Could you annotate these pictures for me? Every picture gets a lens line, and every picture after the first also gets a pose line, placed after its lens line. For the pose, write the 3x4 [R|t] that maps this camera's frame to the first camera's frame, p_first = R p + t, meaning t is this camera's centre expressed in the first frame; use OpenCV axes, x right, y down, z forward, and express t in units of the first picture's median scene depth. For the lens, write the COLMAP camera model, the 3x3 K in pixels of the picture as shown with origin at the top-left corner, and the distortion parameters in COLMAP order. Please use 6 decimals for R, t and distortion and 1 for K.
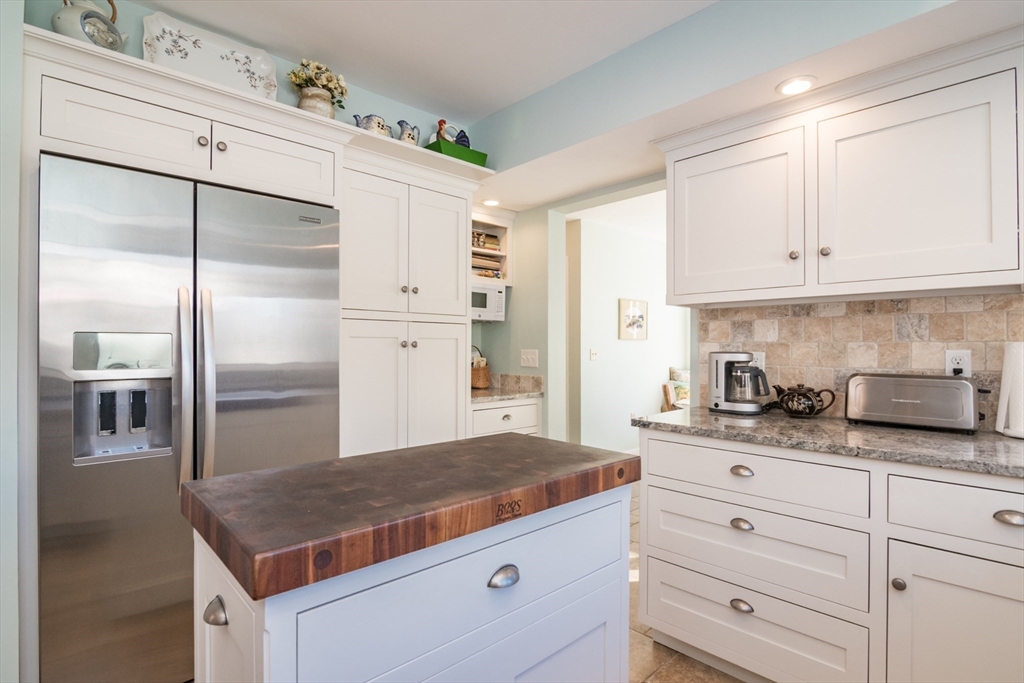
lens RADIAL K [[502.6, 0, 506.7], [0, 502.6, 345.1], [0, 0, 1]] dist [-0.012263, -0.000222]
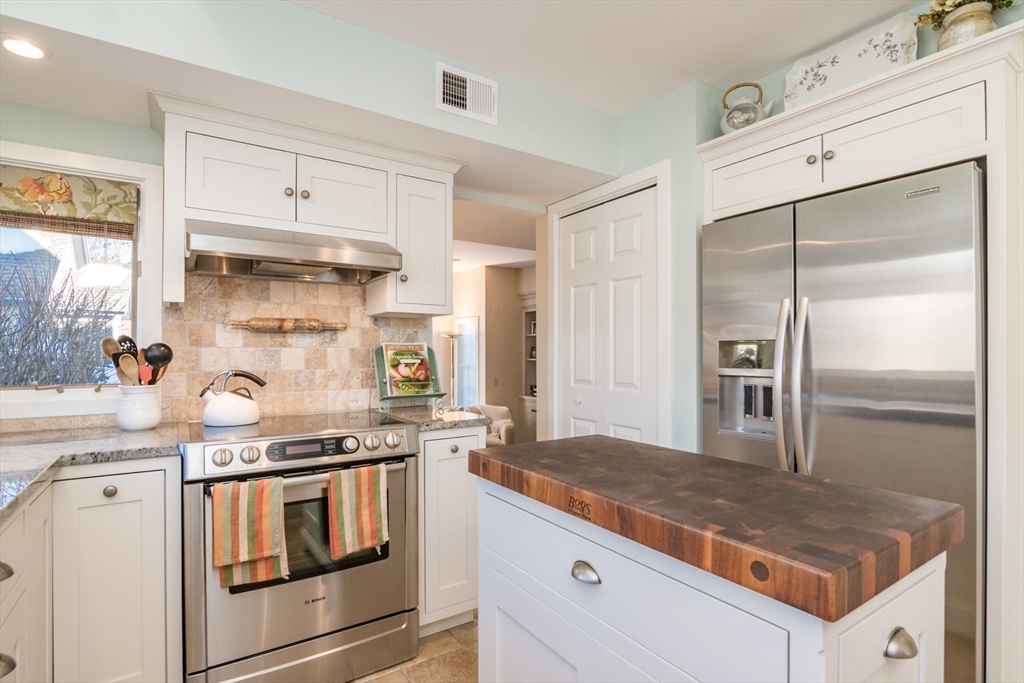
lens RADIAL K [[499.3, 0, 514.0], [0, 499.3, 347.6], [0, 0, 1]] dist [-0.011267, -0.000765]
pose [[-0.145593, -0.007765, -0.989314, 0.967702], [0.004431, 0.999954, -0.008500, 0.003926], [0.989335, -0.005622, -0.145552, 0.934876]]
